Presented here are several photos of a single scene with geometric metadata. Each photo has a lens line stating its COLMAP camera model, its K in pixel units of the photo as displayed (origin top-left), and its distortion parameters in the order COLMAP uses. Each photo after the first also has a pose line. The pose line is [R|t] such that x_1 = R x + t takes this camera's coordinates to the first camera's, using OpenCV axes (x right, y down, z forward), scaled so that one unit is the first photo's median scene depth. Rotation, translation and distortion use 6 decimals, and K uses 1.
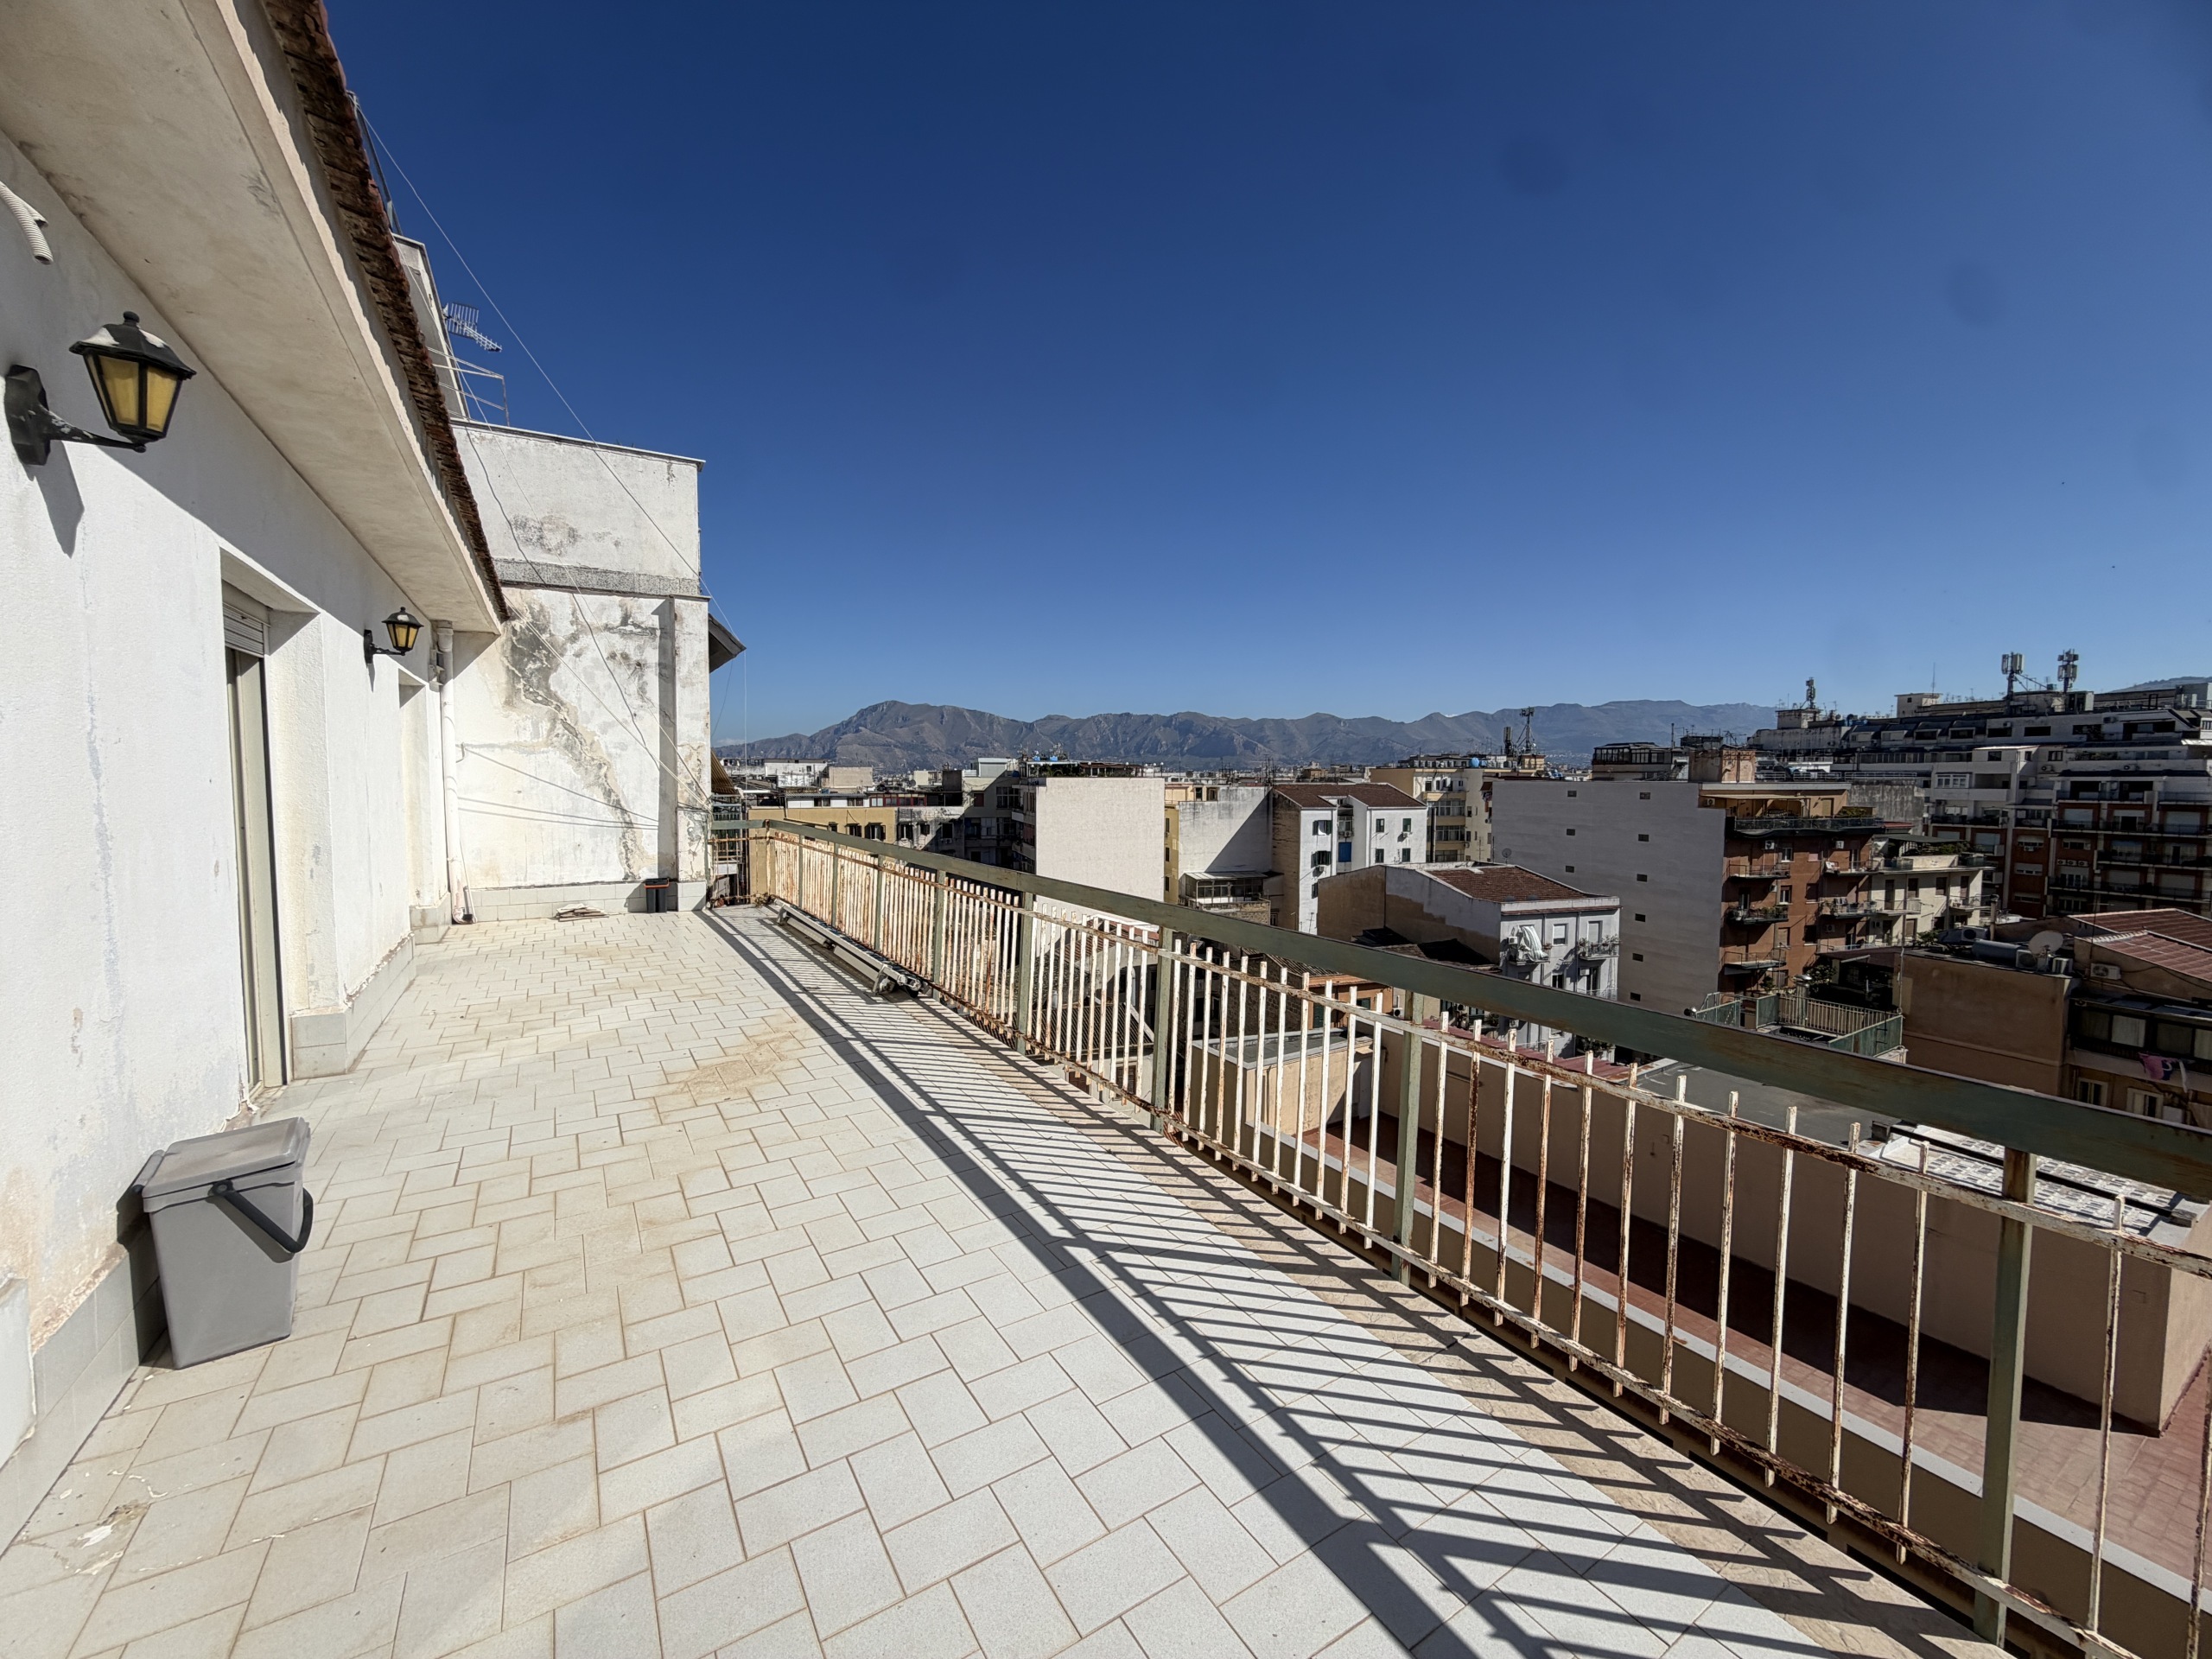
lens RADIAL K [[882.4, 0, 1105.3], [0, 882.4, 830.5], [0, 0, 1]] dist [0.000372, 0.000288]
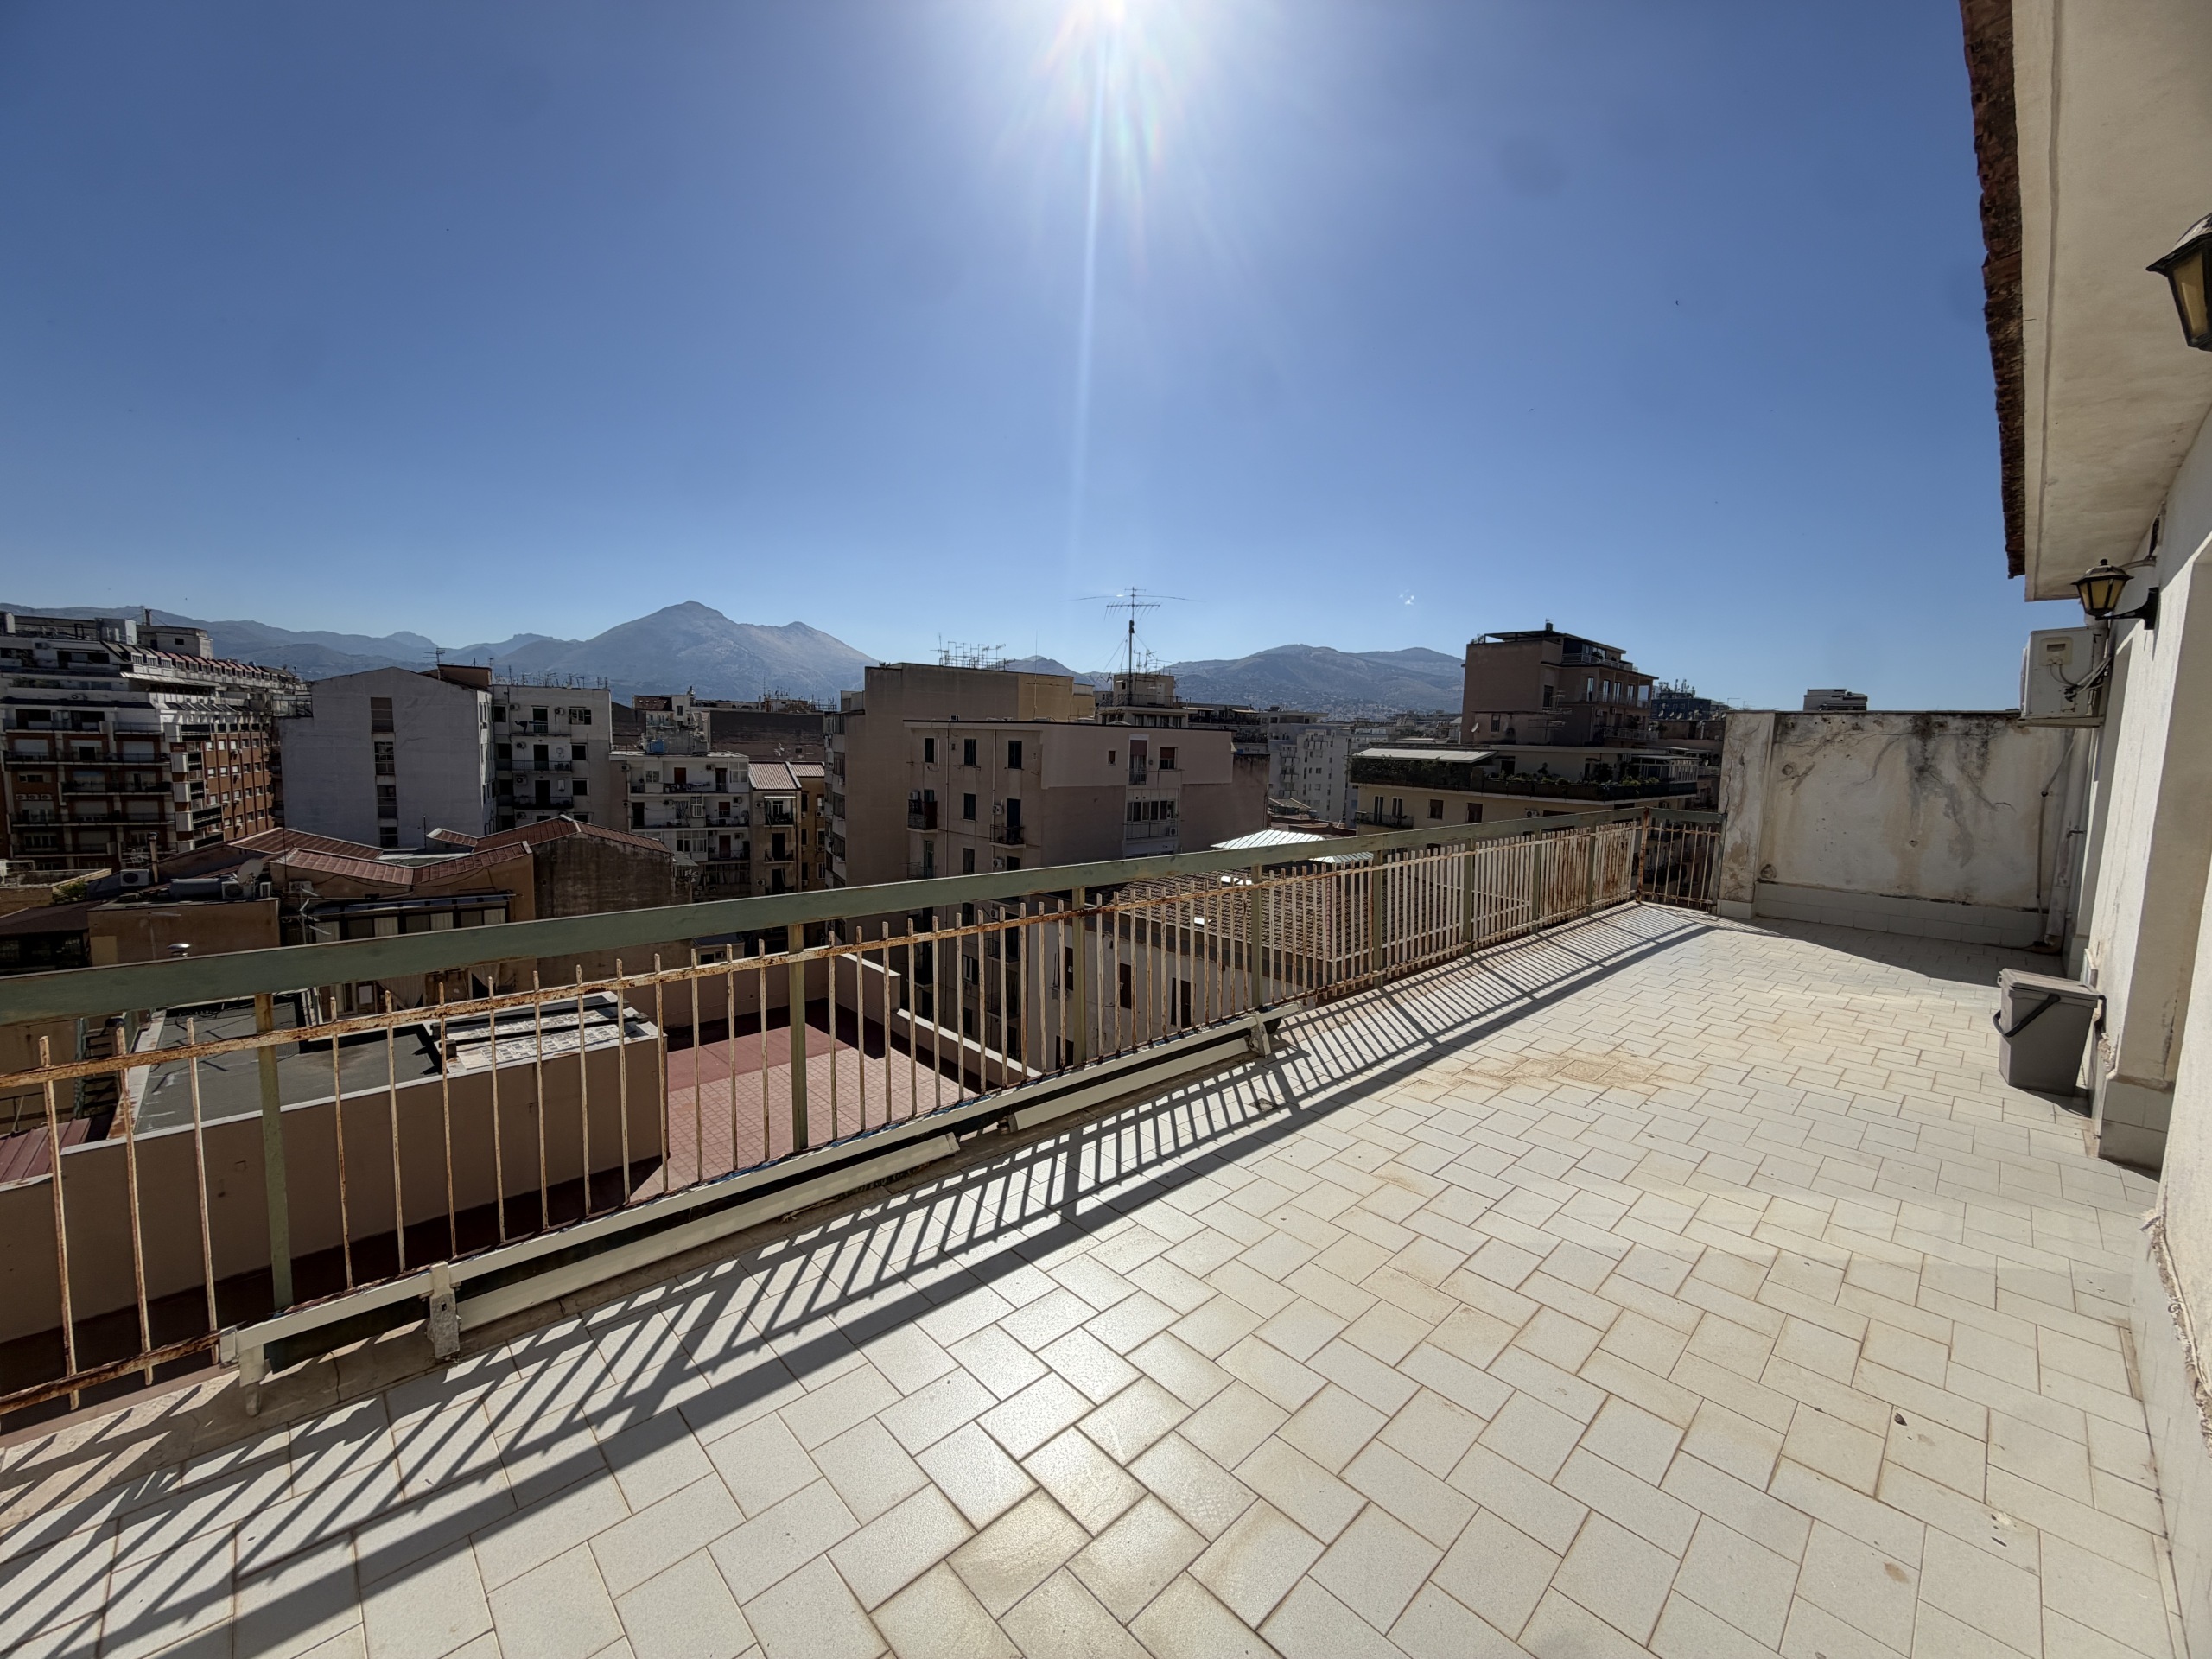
lens RADIAL K [[882.4, 0, 1098.7], [0, 882.4, 835.0], [0, 0, 1]] dist [0.000372, 0.000288]
pose [[-0.205884, -0.115249, 0.971766, -0.059934], [0.030345, 0.991811, 0.124055, -0.005714], [-0.978106, 0.055029, -0.200701, 0.083857]]
